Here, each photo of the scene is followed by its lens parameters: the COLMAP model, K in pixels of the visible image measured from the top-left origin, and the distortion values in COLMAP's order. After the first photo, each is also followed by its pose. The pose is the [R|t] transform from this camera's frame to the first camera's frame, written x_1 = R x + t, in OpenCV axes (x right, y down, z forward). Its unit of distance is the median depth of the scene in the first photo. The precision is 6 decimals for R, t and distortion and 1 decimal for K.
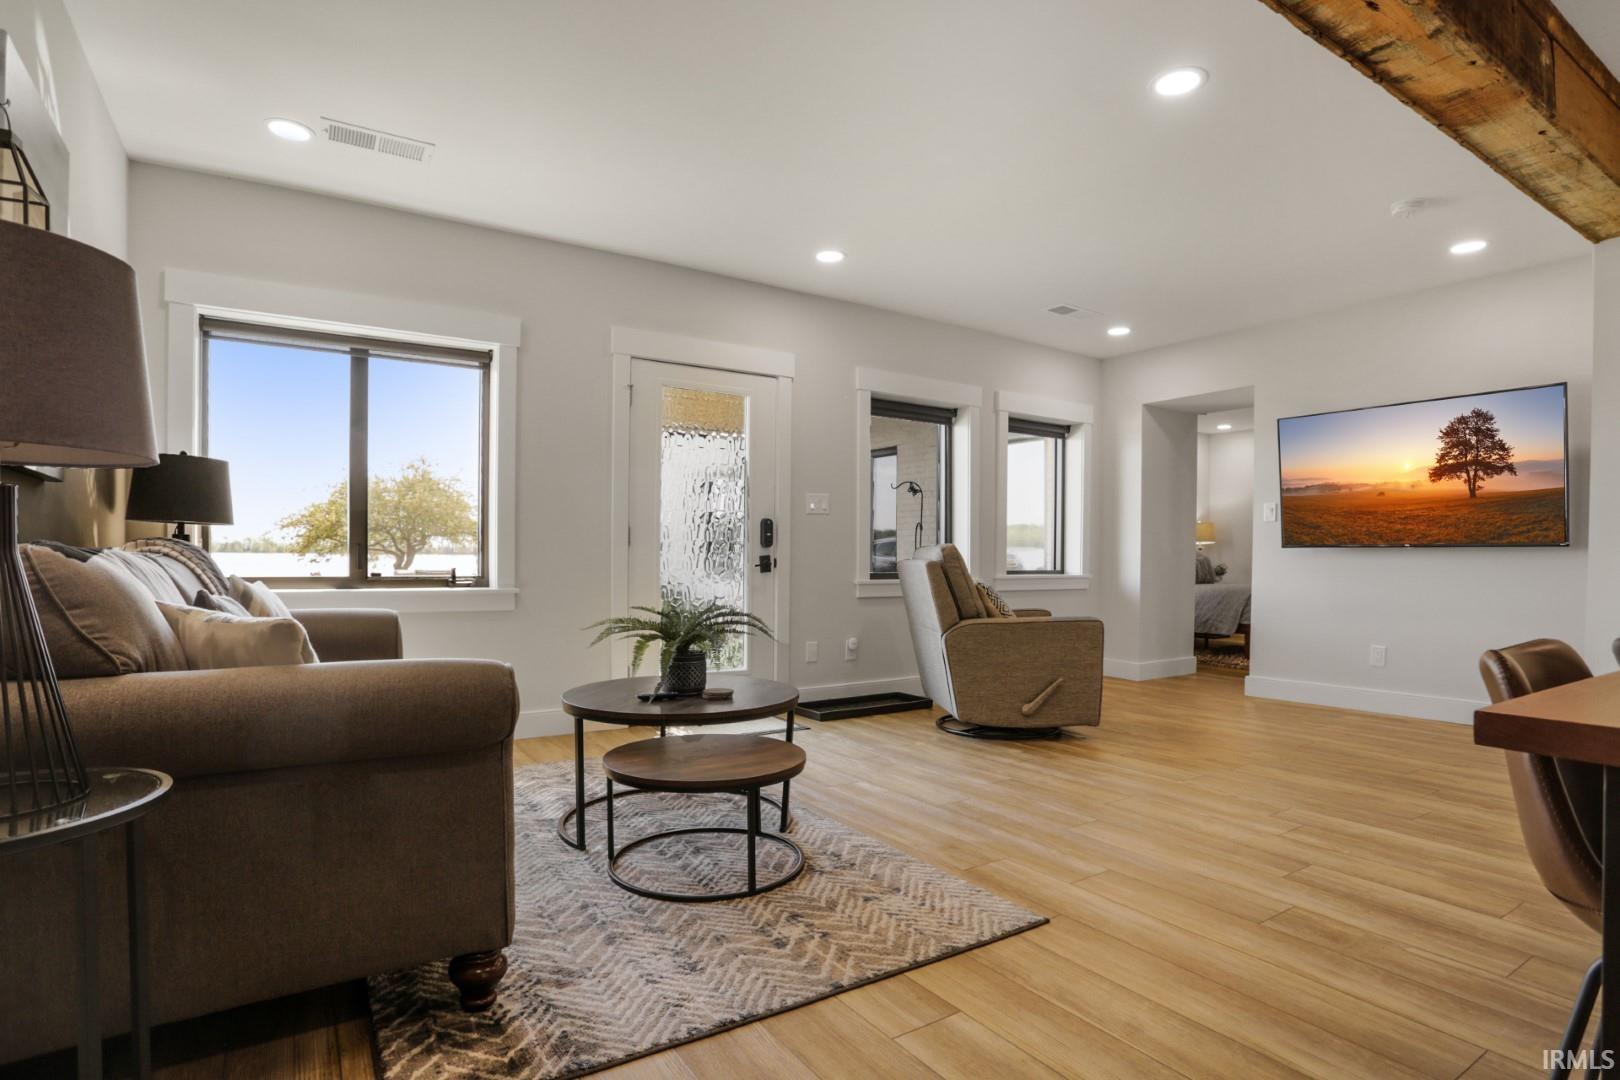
lens RADIAL K [[835.2, 0, 811.0], [0, 835.2, 545.6], [0, 0, 1]] dist [-0.077026, 0.040318]
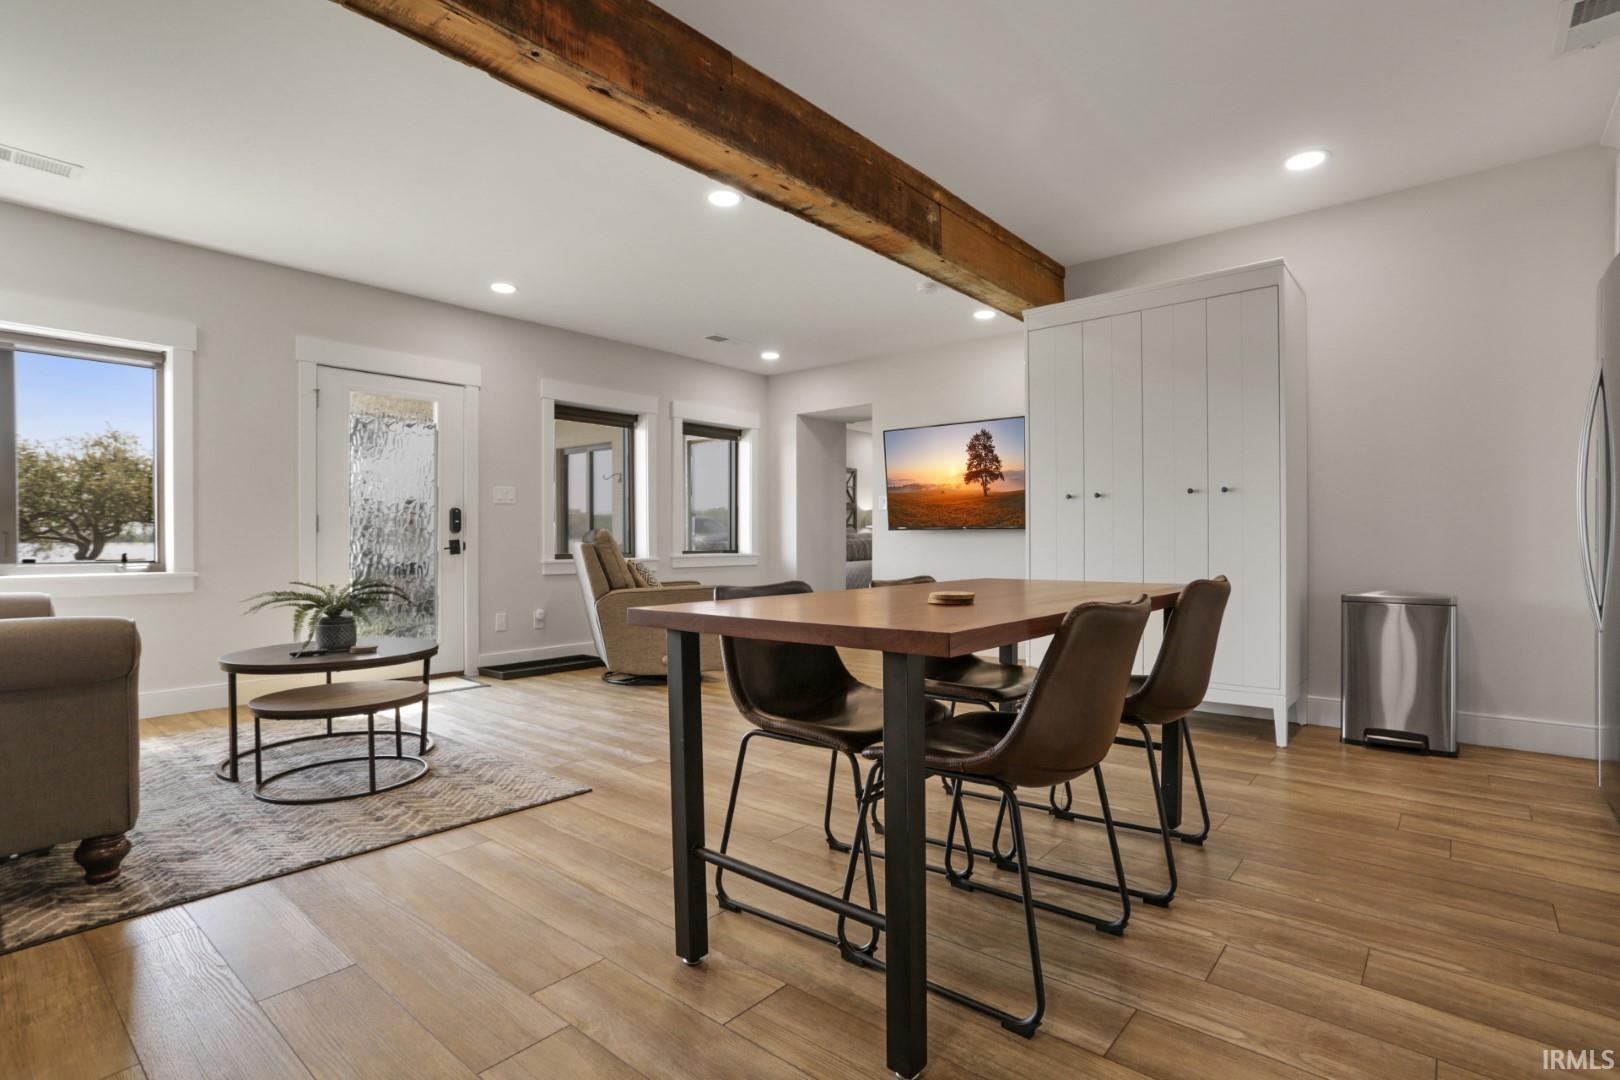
lens RADIAL K [[789.7, 0, 812.9], [0, 789.7, 540.2], [0, 0, 1]] dist [-0.033223, 0.023531]
pose [[0.959870, -0.006488, 0.280369, 0.156441], [0.003212, 0.999921, 0.012141, 0.000833], [-0.280426, -0.010753, 0.959815, -0.243855]]
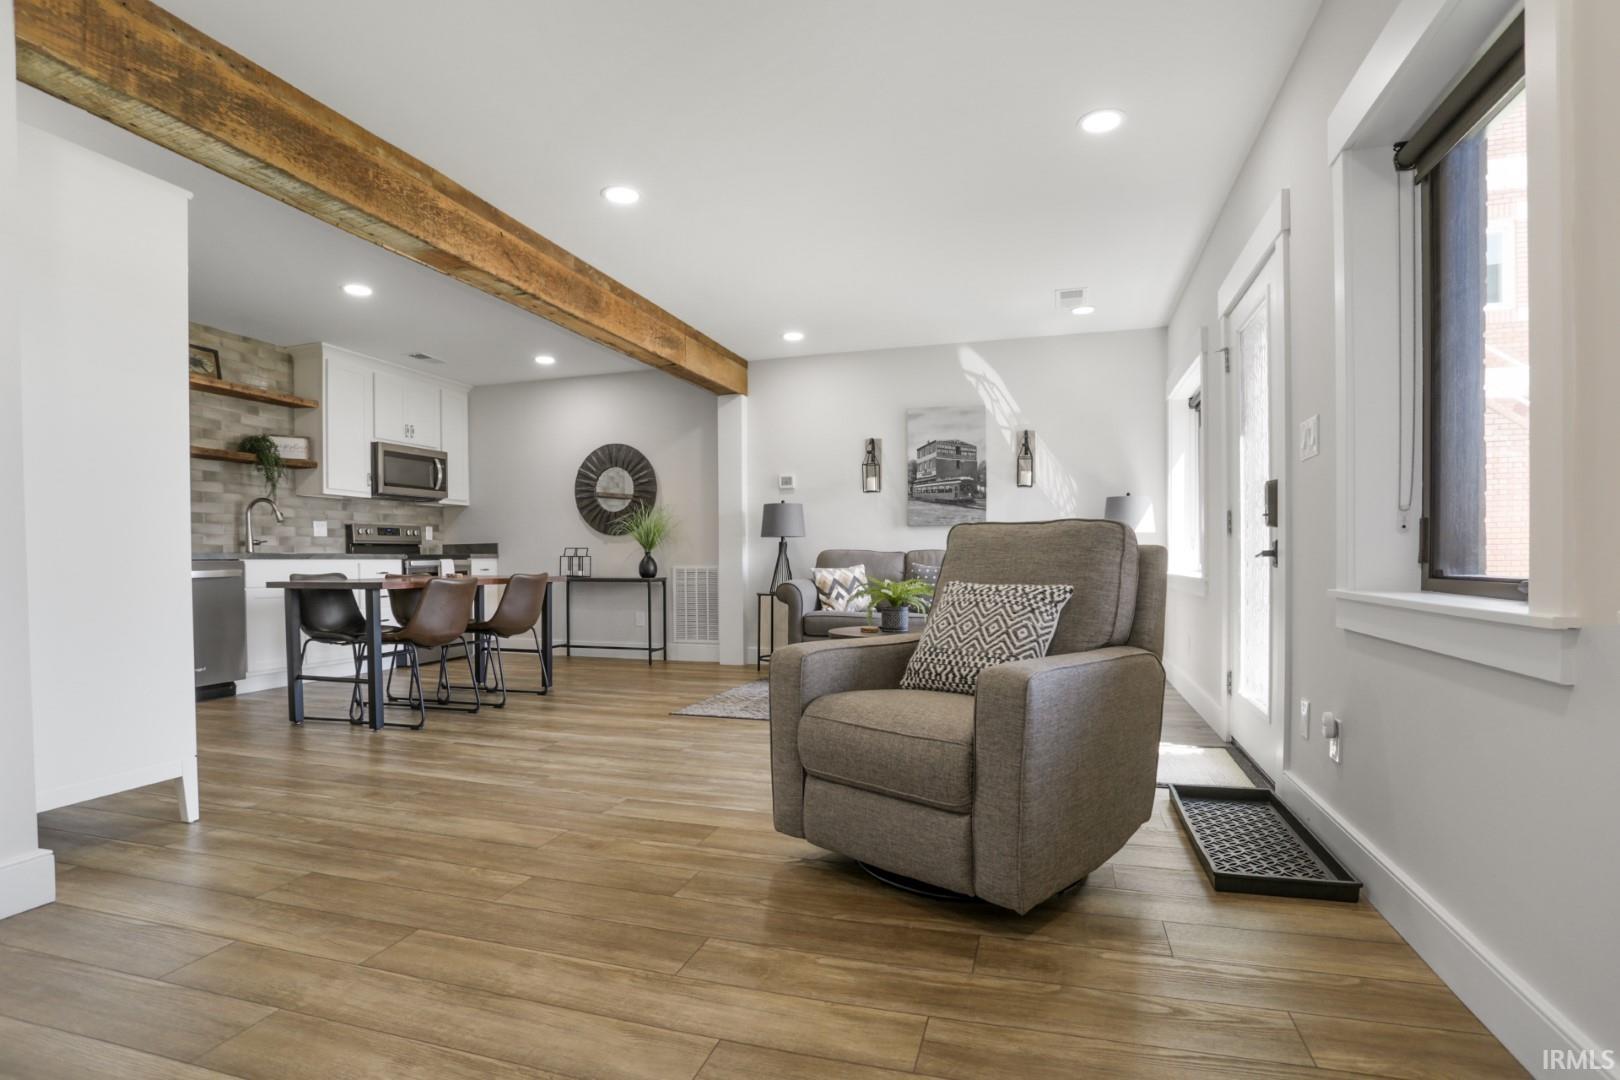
lens RADIAL K [[802.0, 0, 812.5], [0, 802.0, 558.4], [0, 0, 1]] dist [-0.079016, 0.033777]
pose [[-0.765844, 0.000786, -0.643026, 0.772295], [0.012552, 0.999827, -0.013728, 0.039103], [0.642904, -0.018585, -0.765722, 1.625631]]
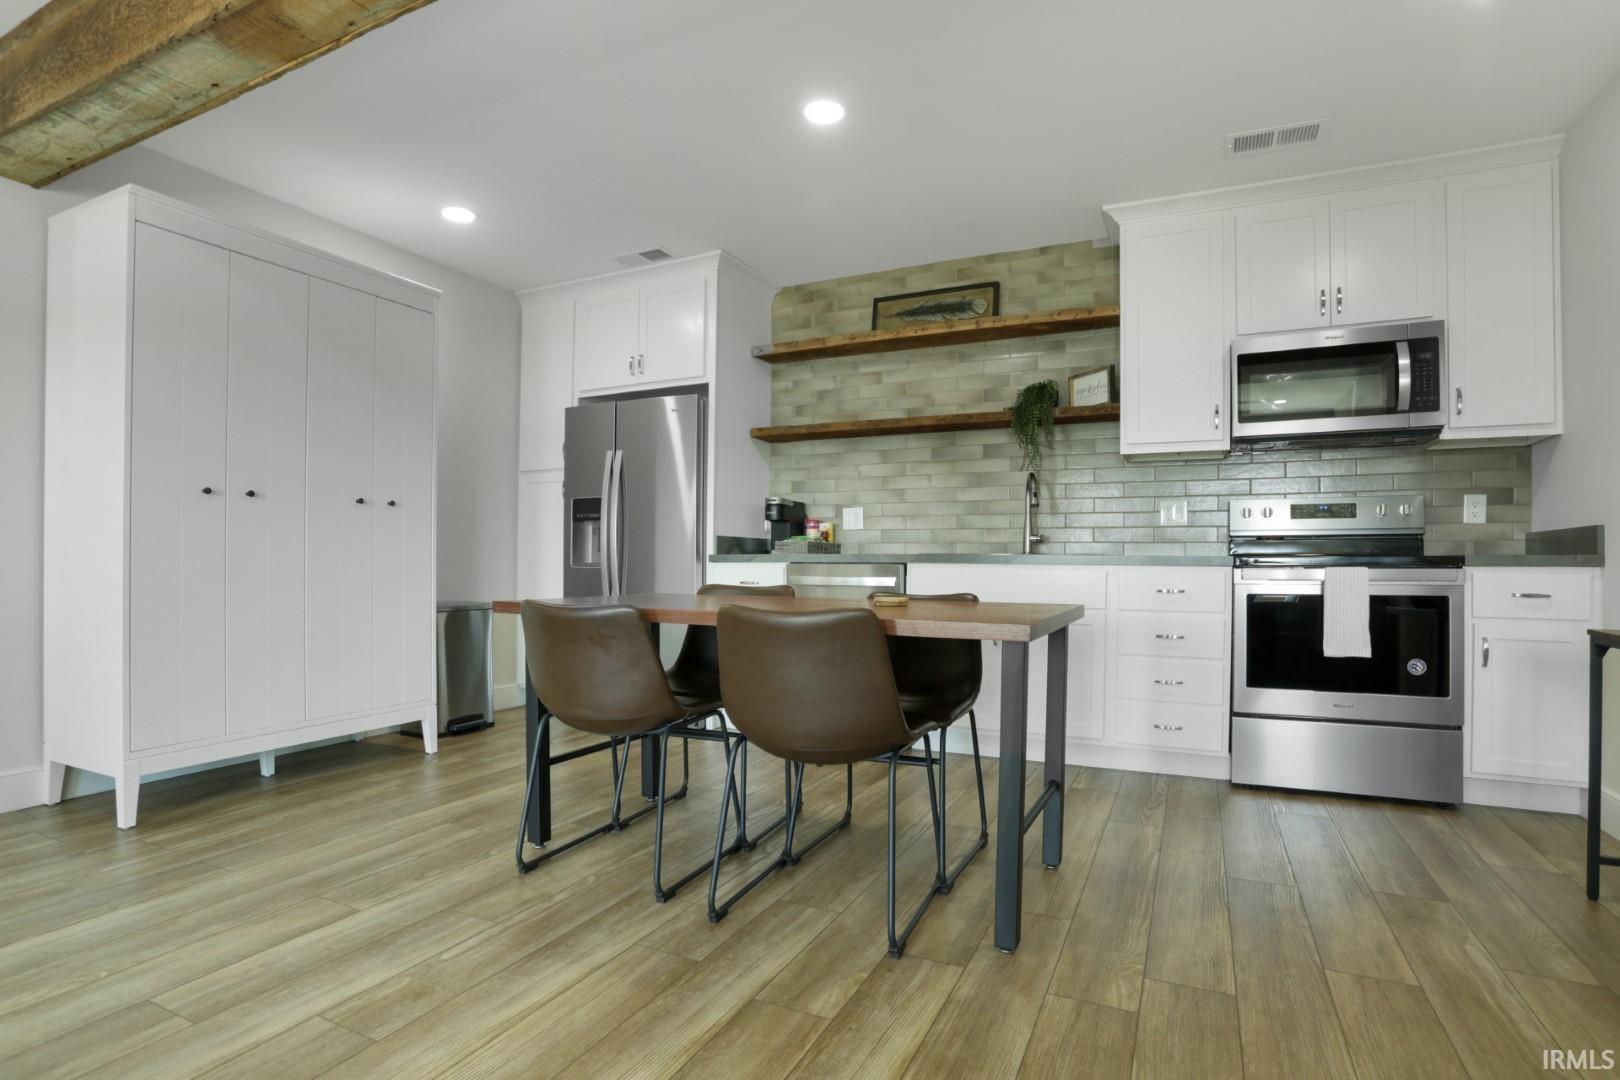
lens RADIAL K [[802.0, 0, 812.5], [0, 802.0, 558.4], [0, 0, 1]] dist [-0.079016, 0.033777]
pose [[-0.518384, -0.005122, 0.855133, -0.135905], [-0.020644, 0.999766, -0.006527, 0.013267], [-0.854899, -0.021037, -0.518368, 0.566674]]
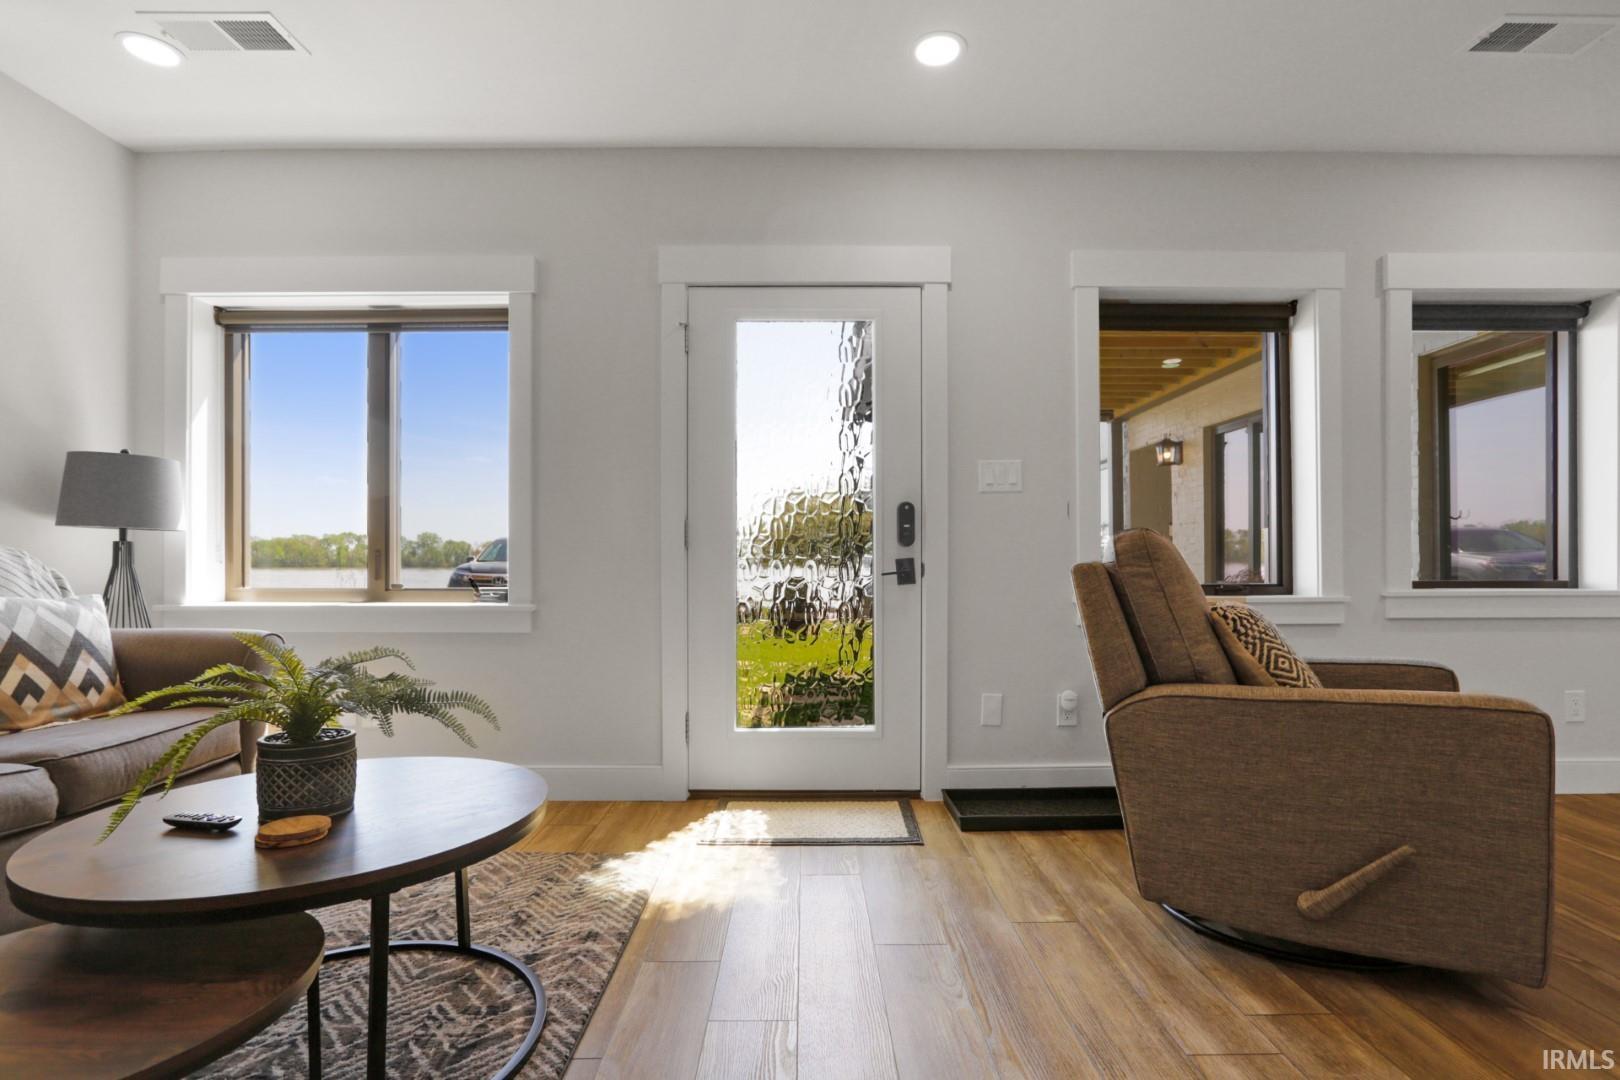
lens RADIAL K [[795.8, 0, 811.5], [0, 795.8, 563.2], [0, 0, 1]] dist [-0.035036, 0.021515]
pose [[0.843089, -0.010742, -0.537666, 0.292346], [0.015001, 0.999881, 0.003545, 0.016316], [0.537564, -0.011054, 0.843150, 0.572515]]
